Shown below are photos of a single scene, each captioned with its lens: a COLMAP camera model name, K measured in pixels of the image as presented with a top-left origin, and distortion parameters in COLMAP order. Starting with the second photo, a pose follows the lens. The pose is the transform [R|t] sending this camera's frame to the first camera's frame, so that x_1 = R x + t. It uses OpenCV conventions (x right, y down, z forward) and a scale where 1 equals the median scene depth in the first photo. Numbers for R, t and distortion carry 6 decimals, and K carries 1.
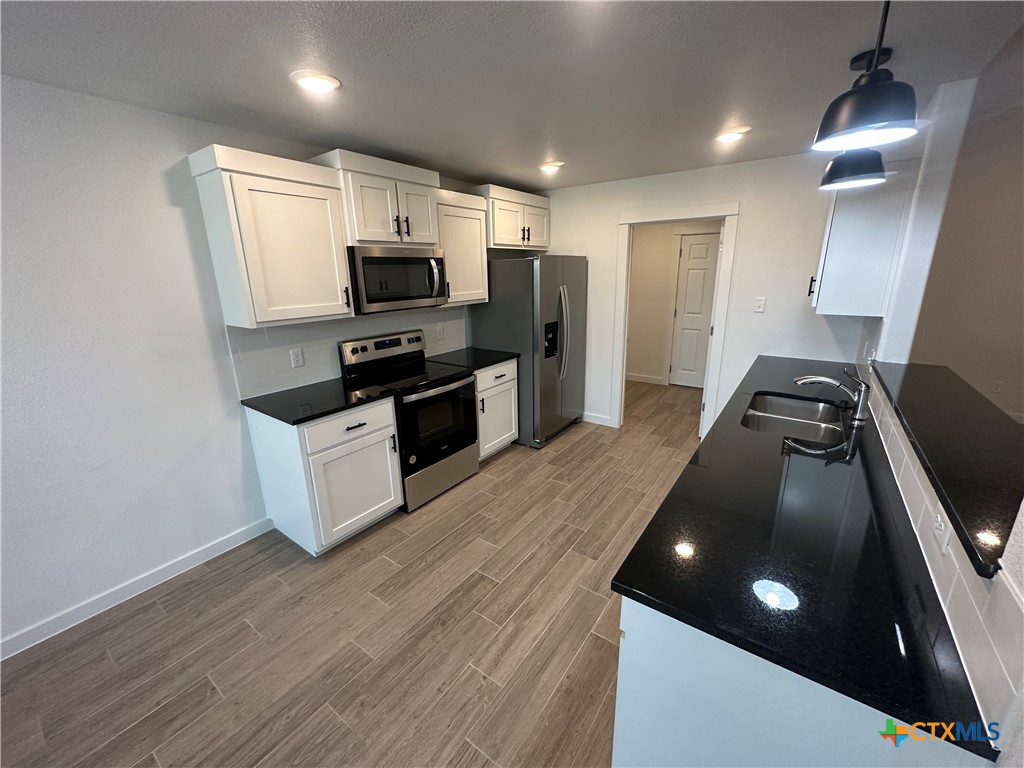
lens RADIAL K [[409.3, 0, 514.7], [0, 409.3, 384.7], [0, 0, 1]] dist [0.000406, 0.000477]
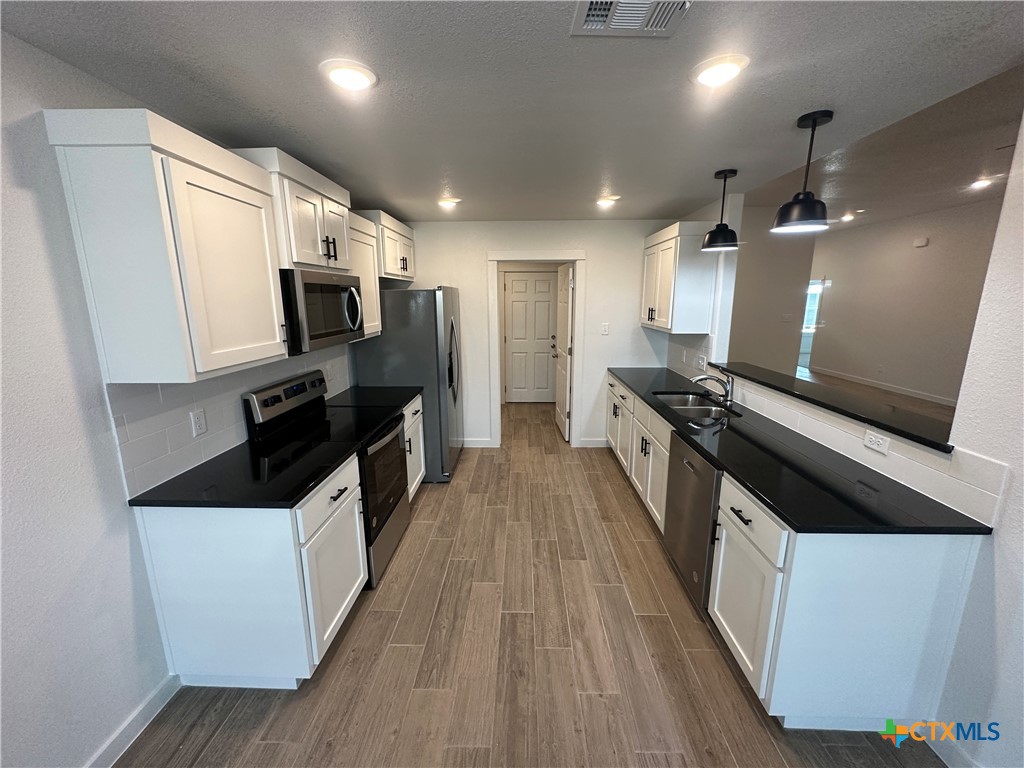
lens RADIAL K [[409.3, 0, 512.9], [0, 409.3, 384.8], [0, 0, 1]] dist [0.000406, 0.000477]
pose [[0.825946, -0.103458, 0.554175, -0.501065], [0.142981, 0.989318, -0.028406, -0.033969], [-0.545317, 0.102698, 0.831915, 0.131705]]
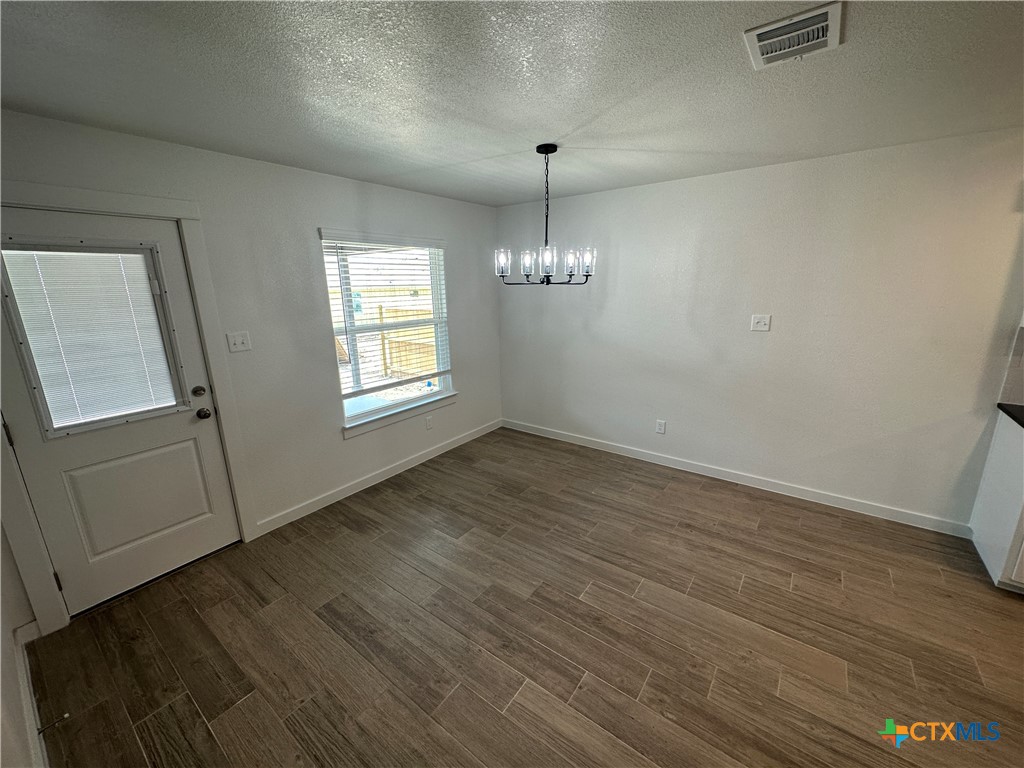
lens RADIAL K [[409.3, 0, 506.5], [0, 409.3, 386.1], [0, 0, 1]] dist [0.000406, 0.000477]
pose [[-0.026441, 0.252459, -0.967246, 0.305425], [-0.245954, 0.936198, 0.251078, 0.042773], [0.968921, 0.244537, 0.037339, -0.194945]]
